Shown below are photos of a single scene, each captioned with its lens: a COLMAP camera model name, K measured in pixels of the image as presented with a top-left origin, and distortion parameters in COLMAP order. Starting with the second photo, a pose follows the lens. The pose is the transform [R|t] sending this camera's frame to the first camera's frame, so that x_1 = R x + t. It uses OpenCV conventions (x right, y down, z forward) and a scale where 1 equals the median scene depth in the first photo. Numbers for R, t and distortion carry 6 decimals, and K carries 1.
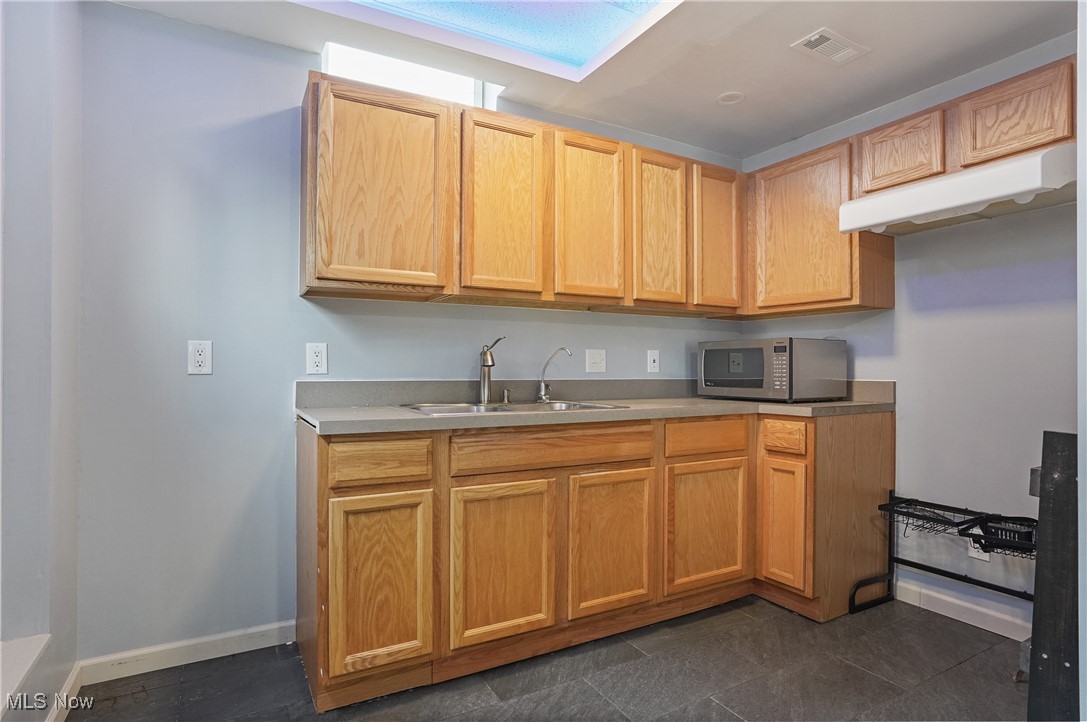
lens RADIAL K [[574.3, 0, 552.1], [0, 574.3, 368.8], [0, 0, 1]] dist [-0.040135, 0.006290]
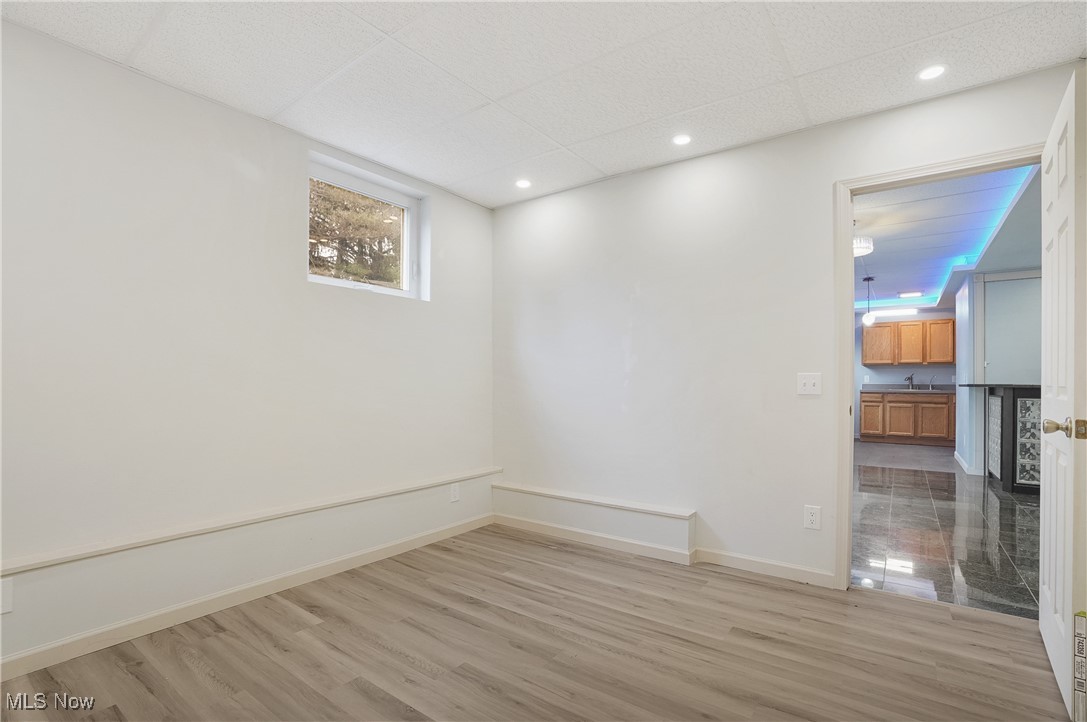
lens RADIAL K [[504.9, 0, 535.6], [0, 504.9, 377.5], [0, 0, 1]] dist [-0.057034, 0.016881]
pose [[0.389707, -0.008562, -0.920899, 2.492226], [-0.006305, 0.999909, -0.011964, 0.038753], [0.920917, 0.010469, 0.389618, -3.404370]]
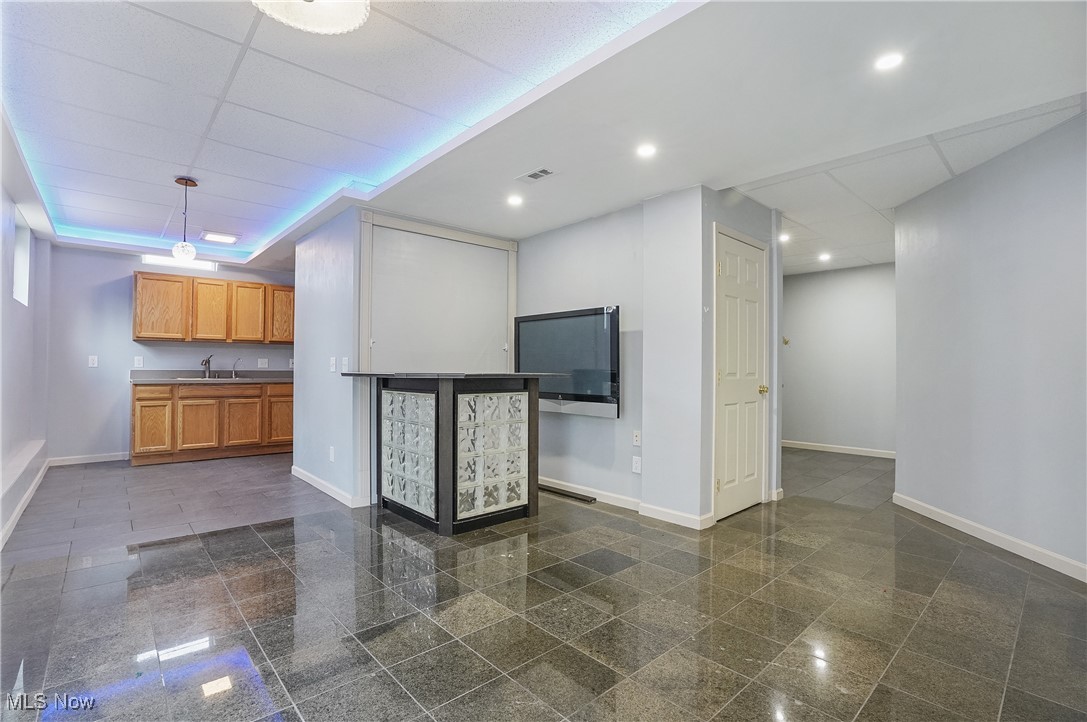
lens RADIAL K [[504.9, 0, 538.4], [0, 504.9, 363.5], [0, 0, 1]] dist [-0.057034, 0.016881]
pose [[0.979759, 0.004980, 0.200120, 1.199622], [-0.002861, 0.999937, -0.010873, 0.011866], [-0.200161, 0.010081, 0.979711, -2.052443]]
